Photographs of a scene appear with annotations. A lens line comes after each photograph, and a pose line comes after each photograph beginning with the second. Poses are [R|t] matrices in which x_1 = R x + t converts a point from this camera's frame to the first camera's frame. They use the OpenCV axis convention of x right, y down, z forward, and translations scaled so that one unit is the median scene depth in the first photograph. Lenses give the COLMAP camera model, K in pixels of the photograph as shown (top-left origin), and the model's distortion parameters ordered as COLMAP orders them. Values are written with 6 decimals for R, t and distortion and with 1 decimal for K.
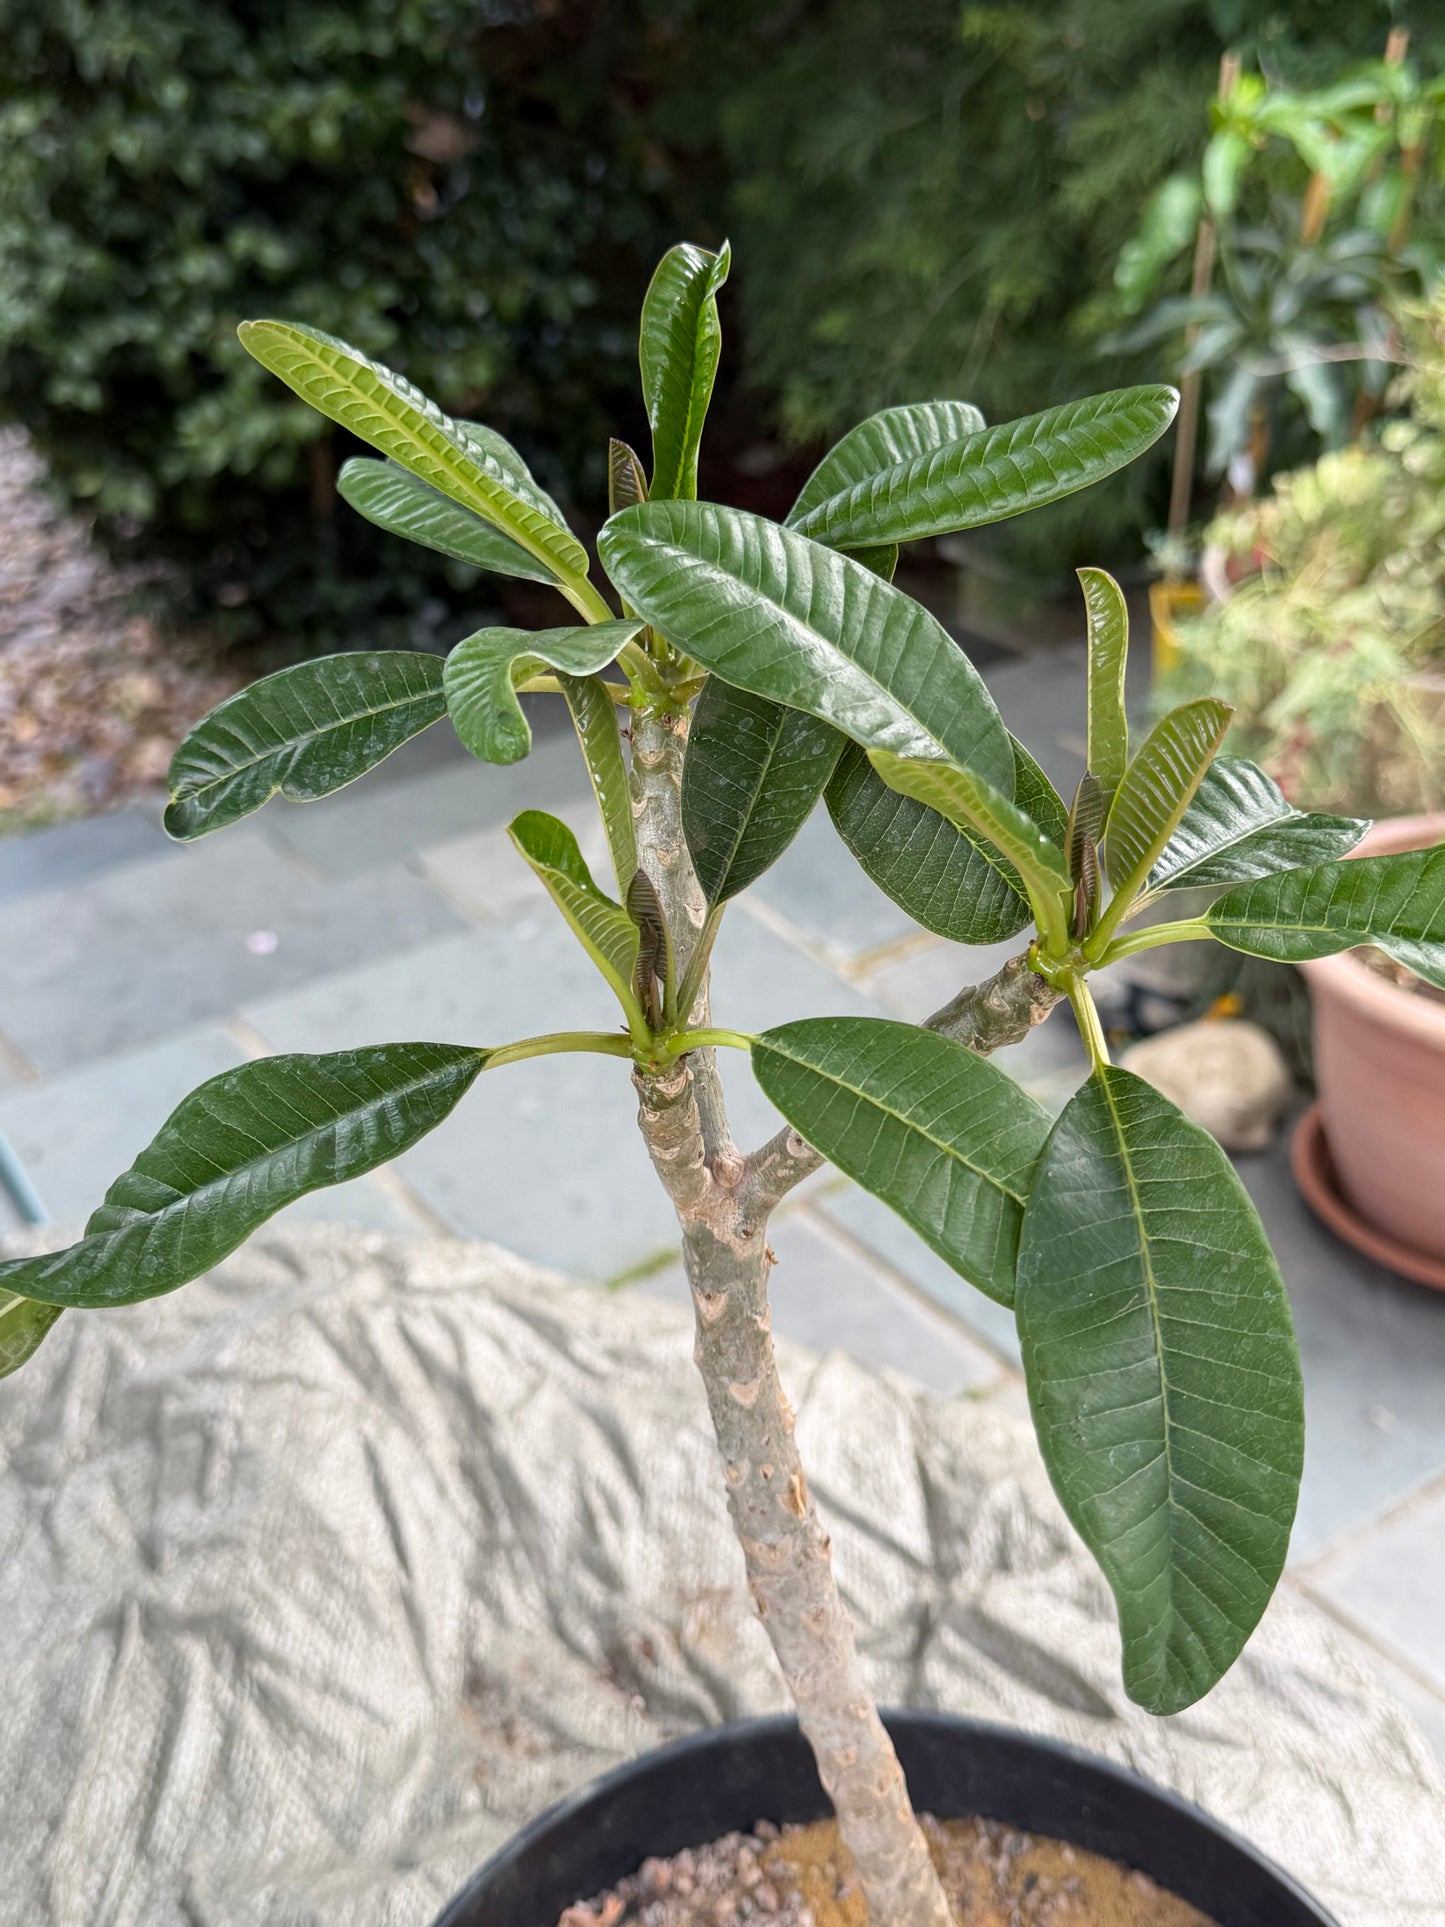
lens RADIAL K [[2387.9, 0, 721.8], [0, 2387.9, 953.3], [0, 0, 1]] dist [0.079145, 0.000000]
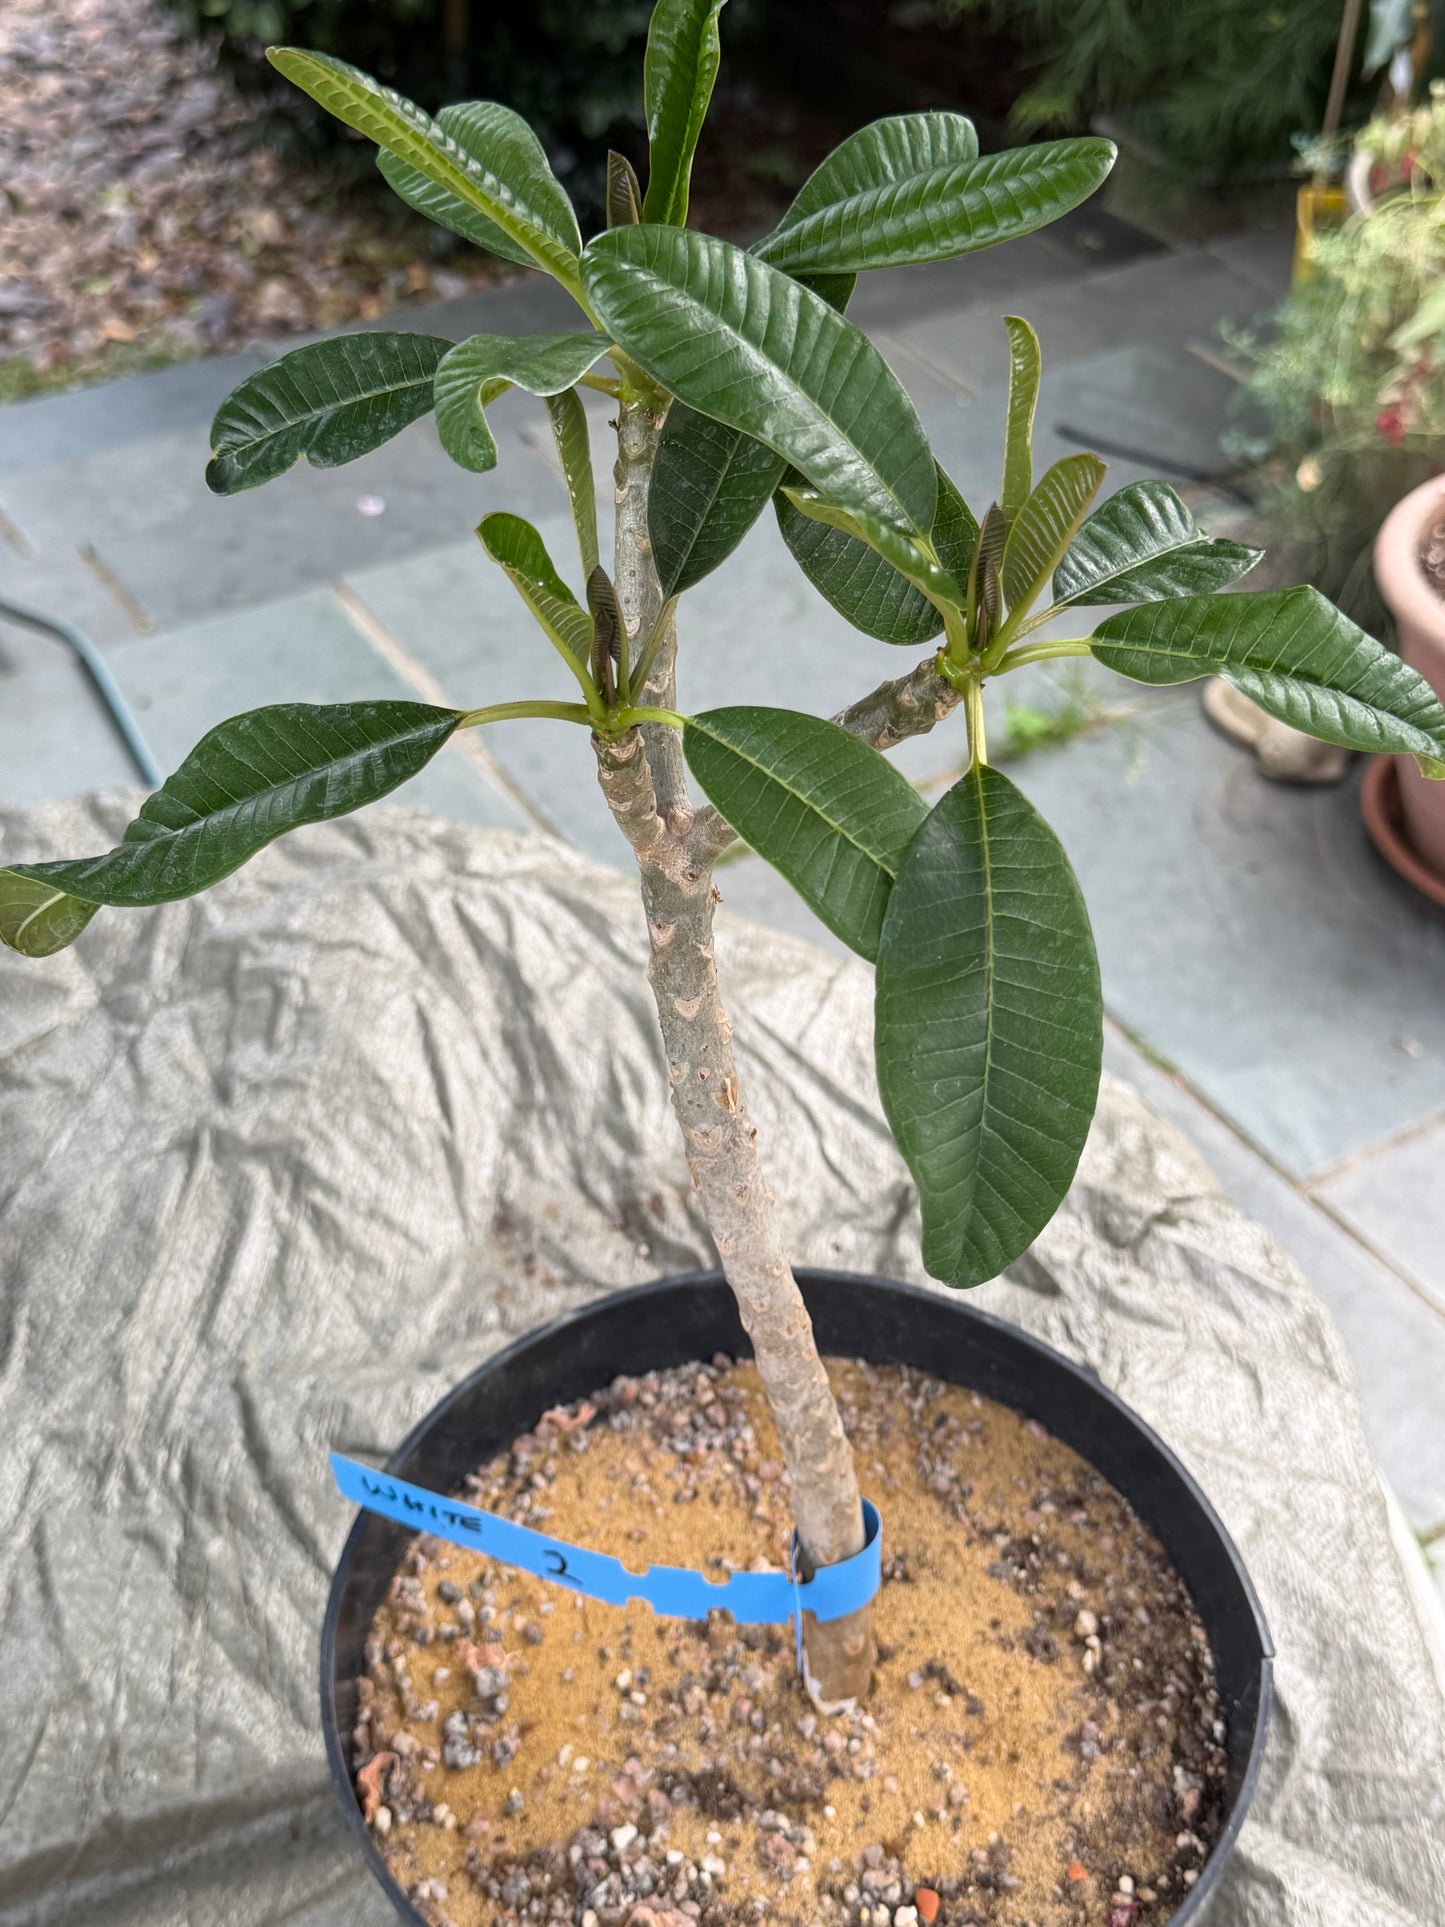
lens RADIAL K [[2374.2, 0, 736.9], [0, 2374.2, 979.9], [0, 0, 1]] dist [0.111768, 0.000000]
pose [[0.996685, 0.073478, -0.034924, 0.034944], [-0.065695, 0.980112, 0.187254, -0.023534], [0.047989, -0.184339, 0.981690, -0.067099]]
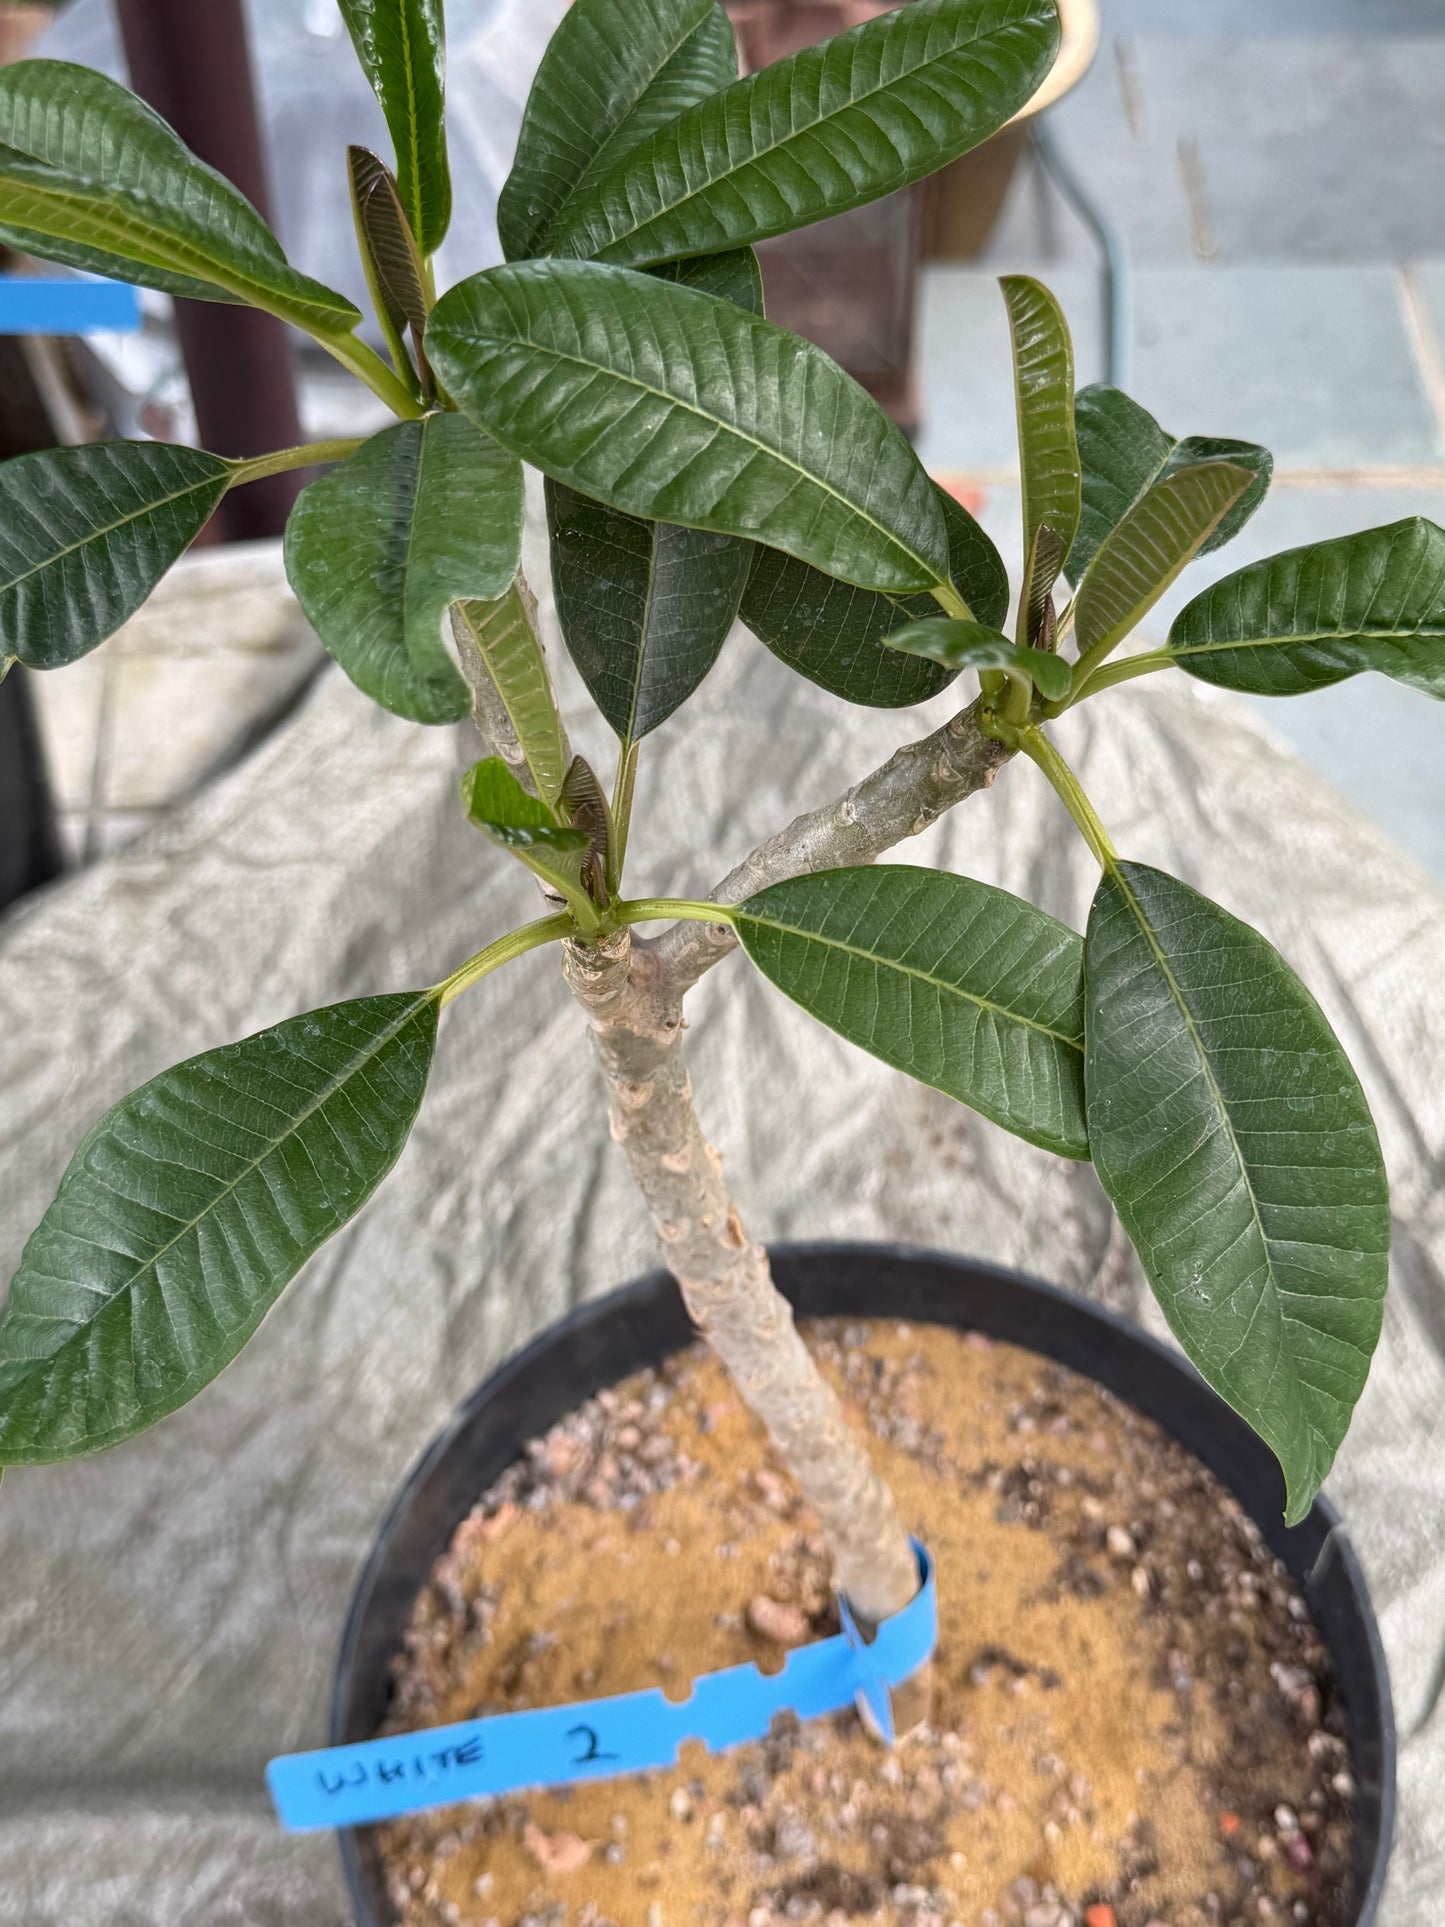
lens RADIAL K [[2387.9, 0, 732.2], [0, 2387.9, 971.6], [0, 0, 1]] dist [0.079145, 0.000000]
pose [[0.948761, -0.240254, 0.205258, -0.068532], [0.156390, 0.921438, 0.355662, -0.101742], [-0.274581, -0.305338, 0.911797, 0.077355]]
